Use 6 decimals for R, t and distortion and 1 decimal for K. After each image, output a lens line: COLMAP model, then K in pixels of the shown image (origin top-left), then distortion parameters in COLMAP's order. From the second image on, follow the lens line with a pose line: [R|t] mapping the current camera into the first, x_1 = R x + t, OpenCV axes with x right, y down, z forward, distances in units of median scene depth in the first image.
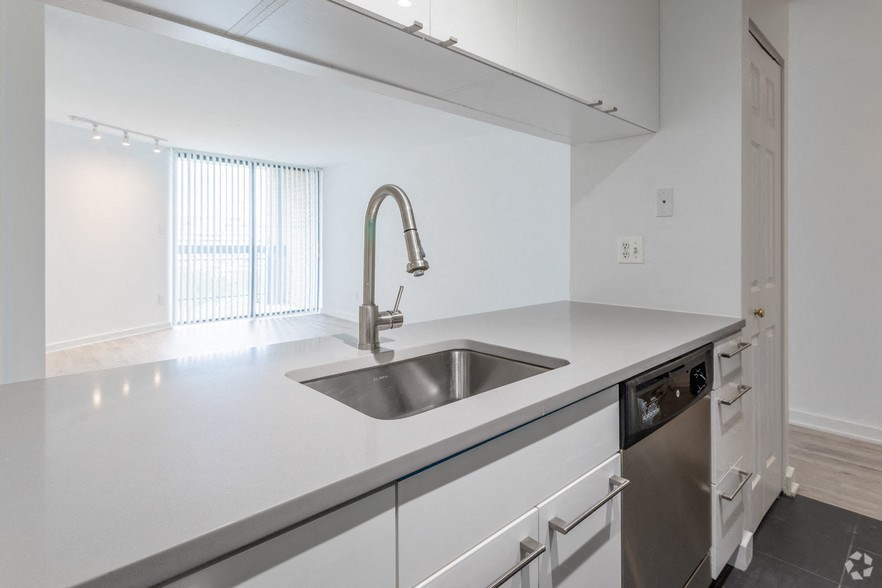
lens RADIAL K [[472.1, 0, 441.0], [0, 472.1, 294.0], [0, 0, 1]] dist [-0.001043, -0.000336]
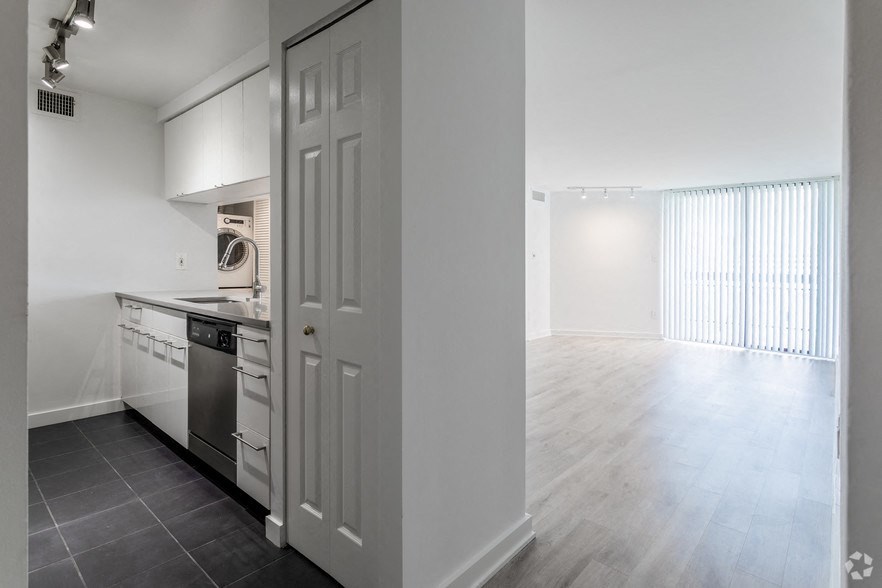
lens RADIAL K [[443.8, 0, 451.6], [0, 443.8, 280.4], [0, 0, 1]] dist [-0.004822, -0.000969]
pose [[0.104584, 0.037199, -0.993820, 0.501539], [-0.127643, 0.991537, 0.023681, -0.038419], [0.986291, 0.124377, 0.108447, 0.366147]]
